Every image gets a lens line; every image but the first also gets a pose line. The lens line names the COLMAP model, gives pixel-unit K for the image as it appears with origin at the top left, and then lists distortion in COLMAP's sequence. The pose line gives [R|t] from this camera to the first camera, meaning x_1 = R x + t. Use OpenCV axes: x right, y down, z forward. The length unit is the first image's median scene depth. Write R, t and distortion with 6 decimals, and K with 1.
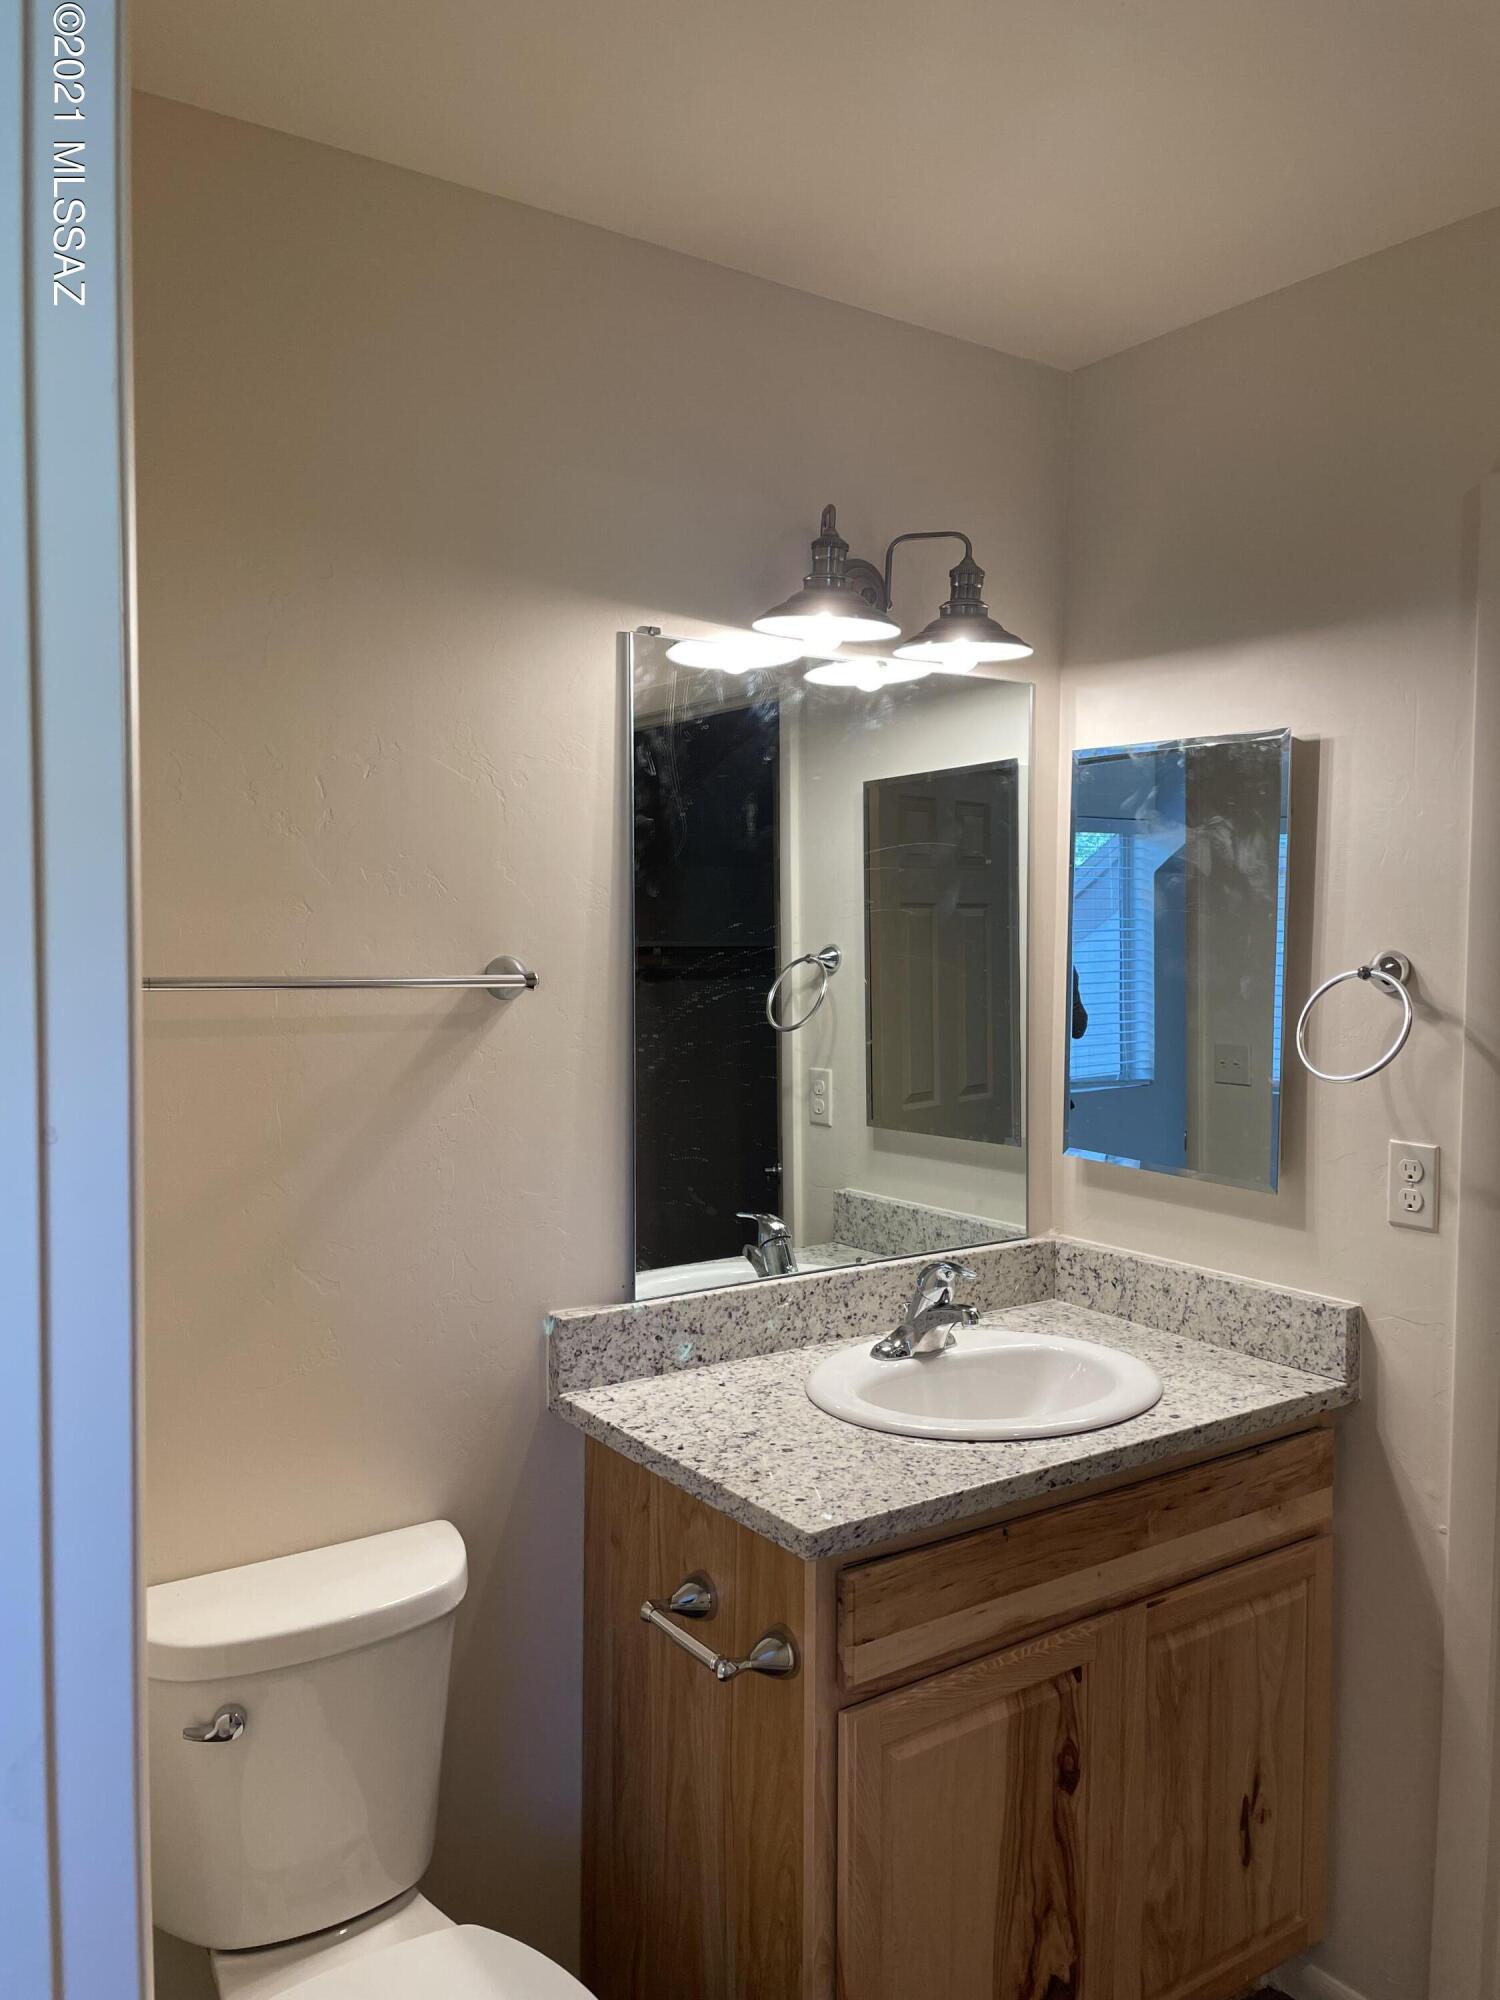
lens RADIAL K [[1515.4, 0, 750.0], [0, 1515.4, 990.1], [0, 0, 1]] dist [0.080985, -0.105842]
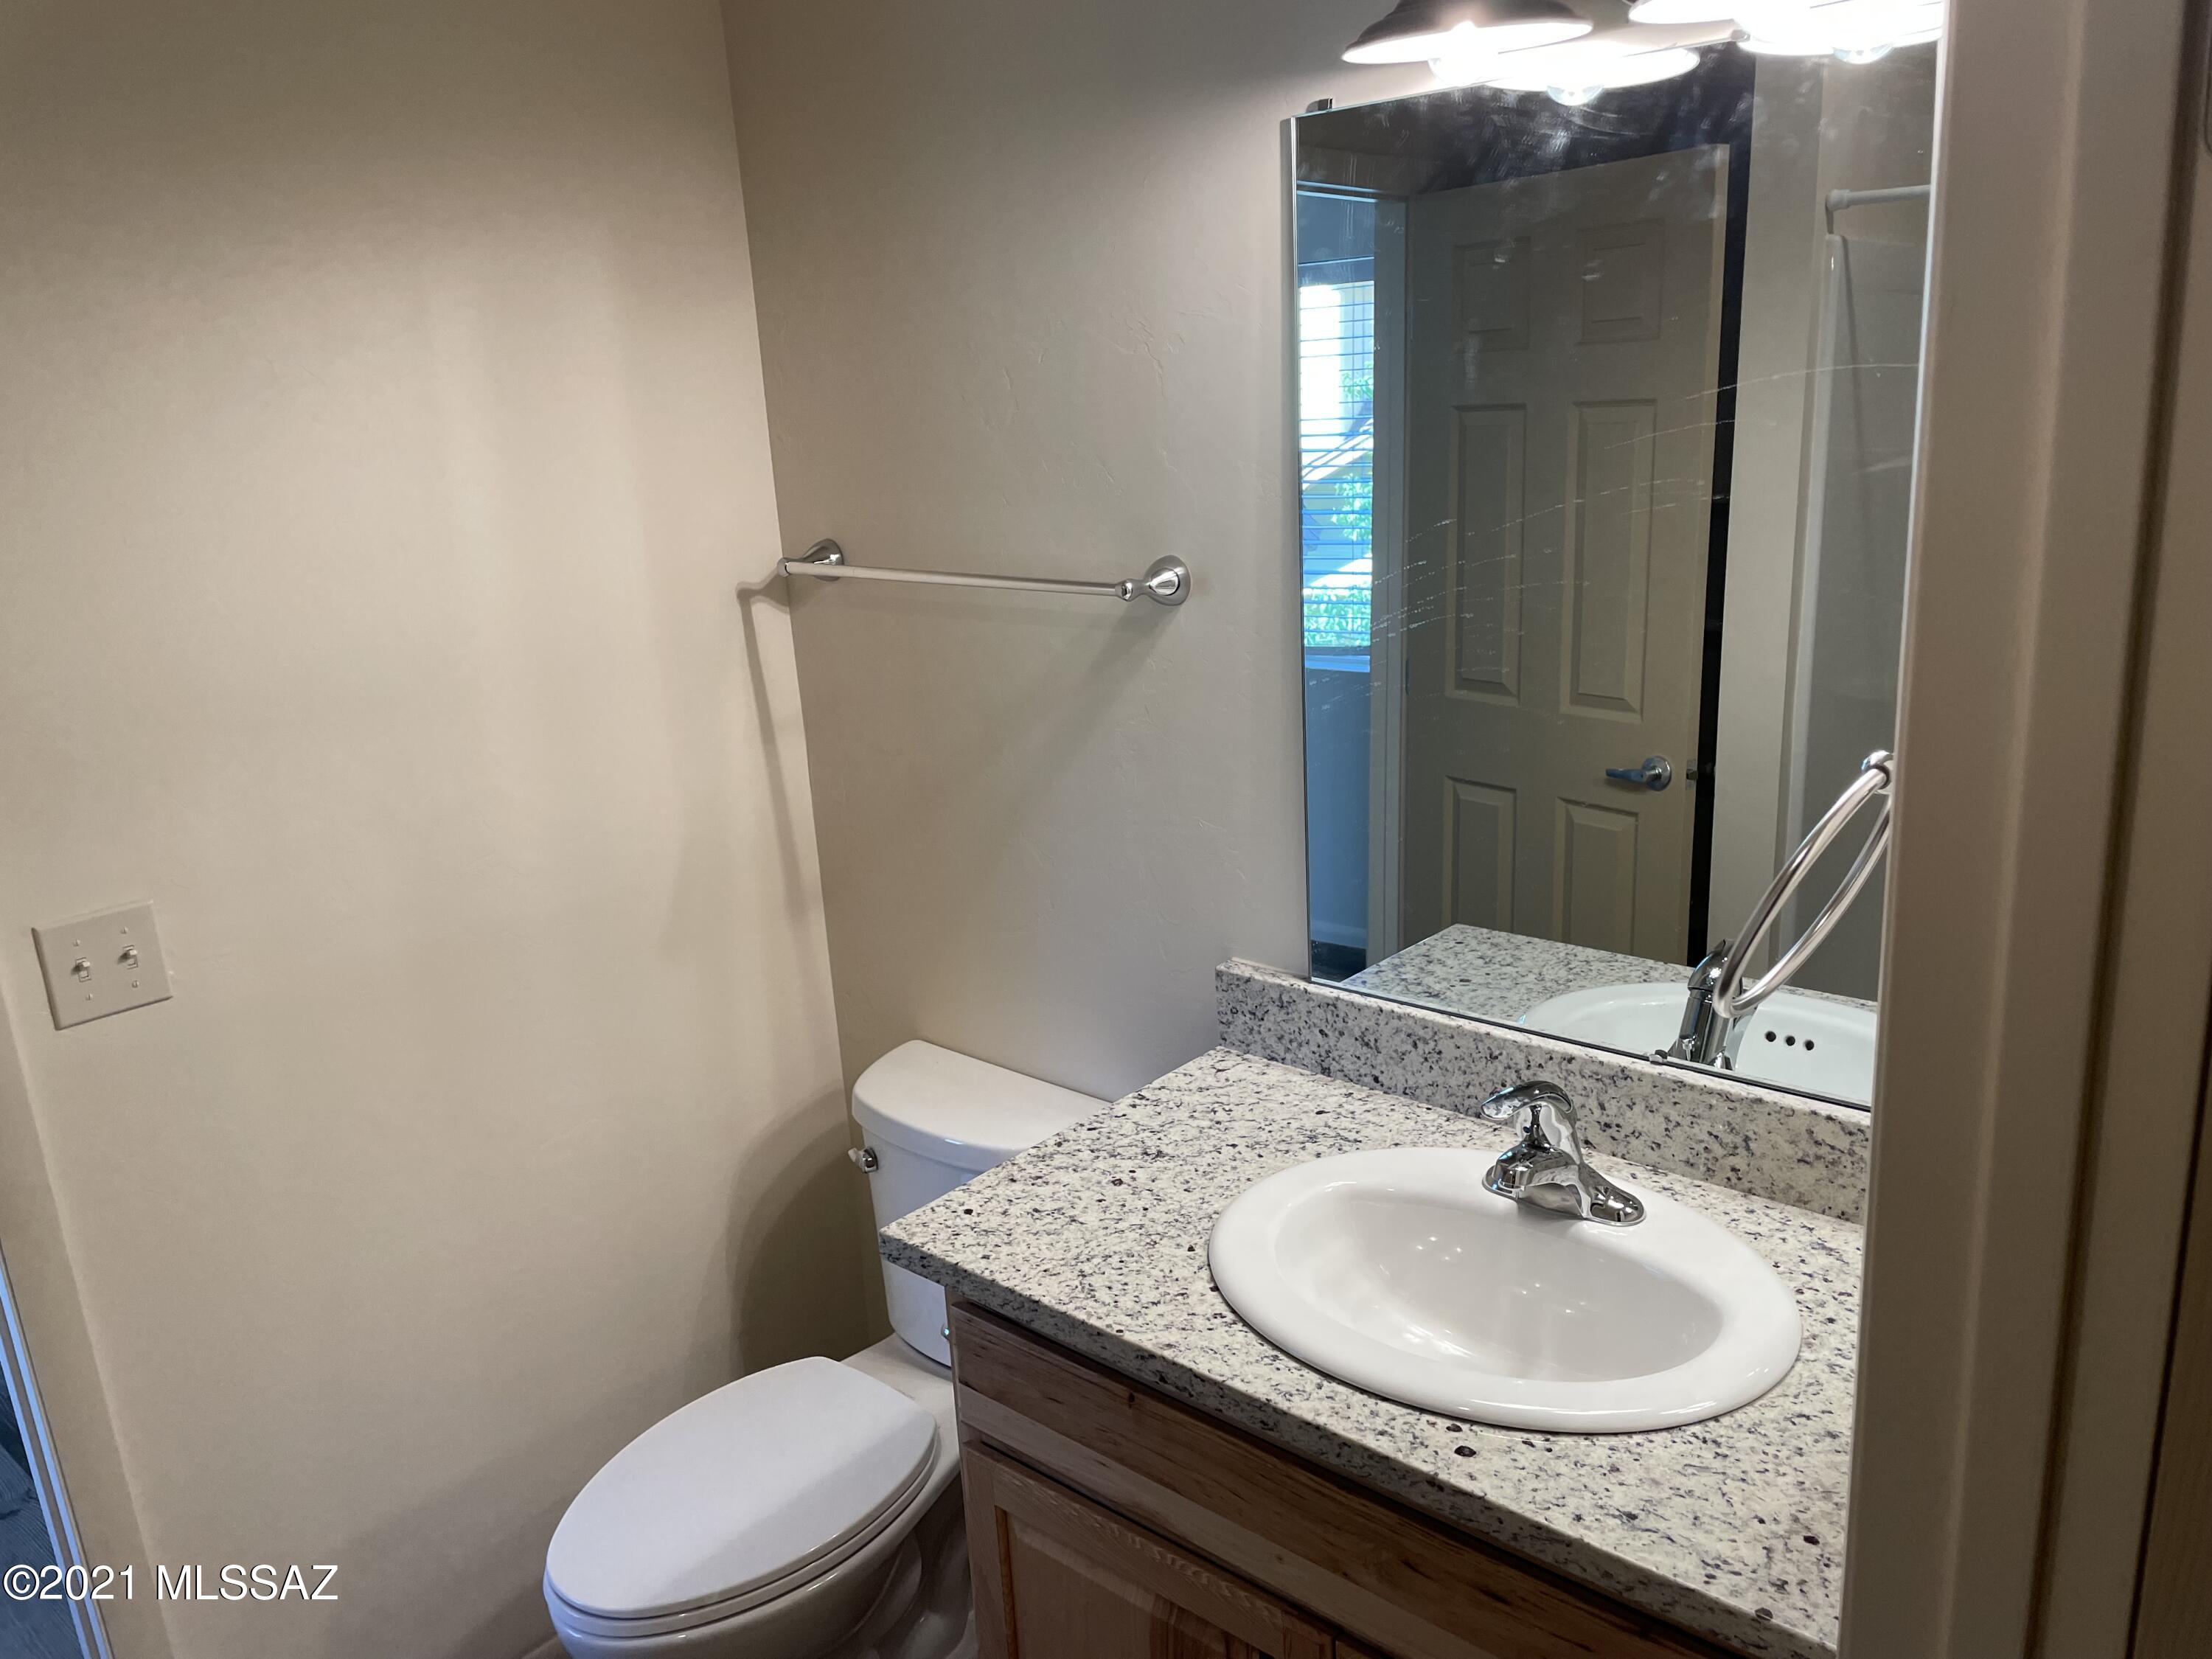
lens RADIAL K [[1676.1, 0, 1108.0], [0, 1676.1, 838.8], [0, 0, 1]] dist [0.080985, -0.105842]
pose [[0.235877, 0.242286, -0.941095, 0.759341], [0.009399, 0.967807, 0.251519, -0.104757], [0.971737, -0.068173, 0.226006, 0.706138]]
